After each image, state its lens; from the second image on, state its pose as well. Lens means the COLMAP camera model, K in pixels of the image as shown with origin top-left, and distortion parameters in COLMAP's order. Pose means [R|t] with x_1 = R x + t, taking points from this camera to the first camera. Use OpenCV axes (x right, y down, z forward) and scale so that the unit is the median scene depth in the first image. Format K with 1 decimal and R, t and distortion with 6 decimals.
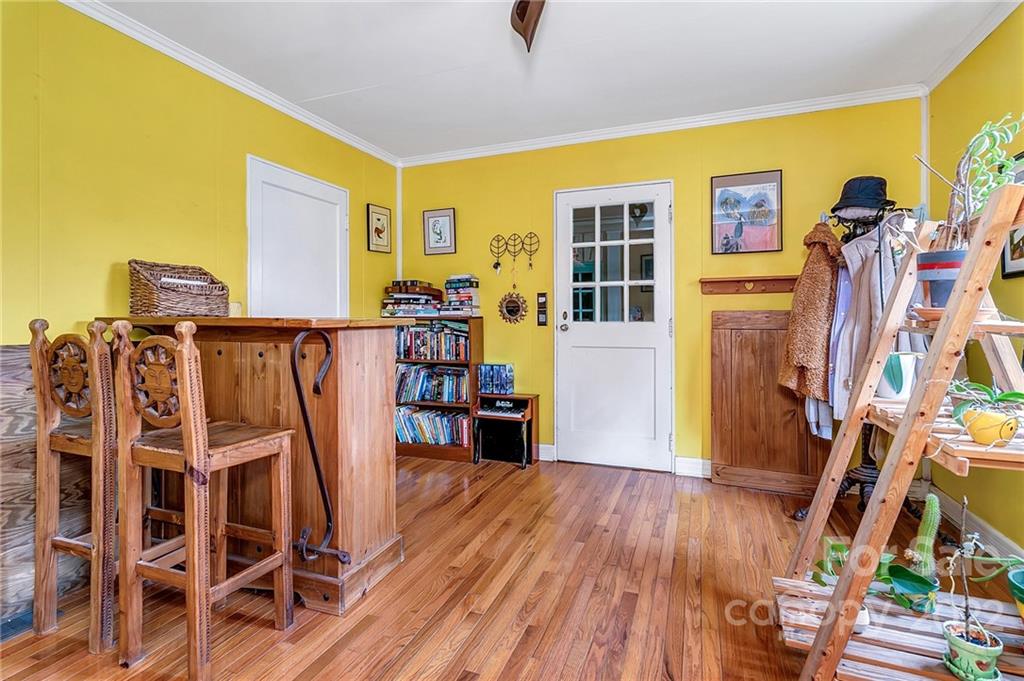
lens RADIAL K [[489.1, 0, 508.1], [0, 489.1, 322.3], [0, 0, 1]] dist [-0.000736, 0.000097]
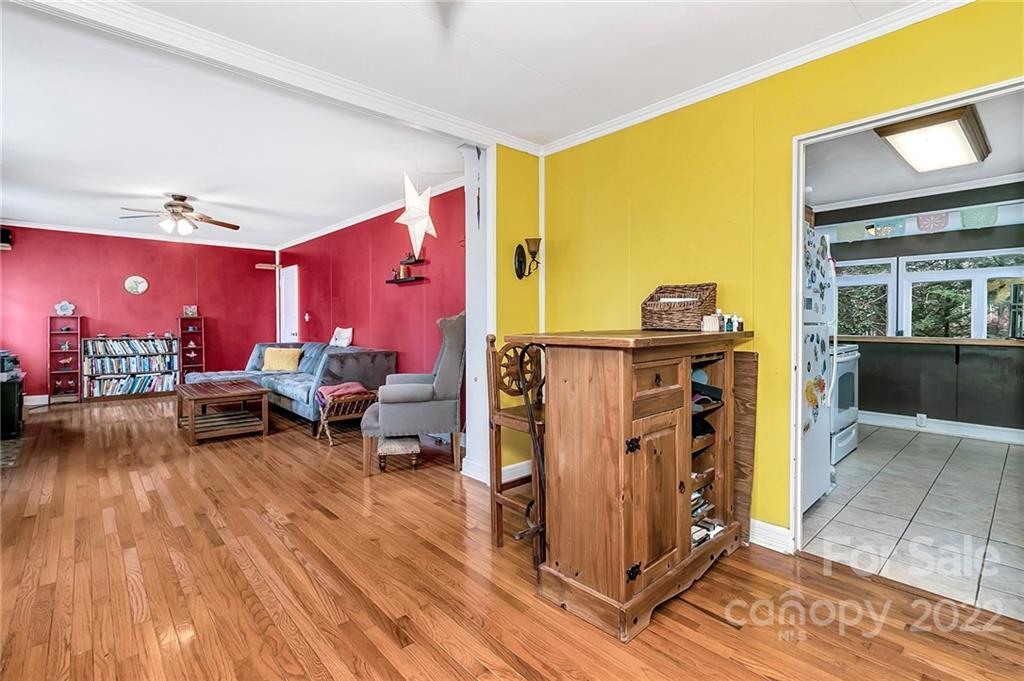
lens RADIAL K [[476.8, 0, 517.8], [0, 476.8, 327.3], [0, 0, 1]] dist [-0.005115, -0.000537]
pose [[-0.437753, 0.015179, -0.898967, 0.395501], [-0.002386, 0.999834, 0.018044, -0.027853], [0.899092, 0.010044, -0.437645, 0.842333]]
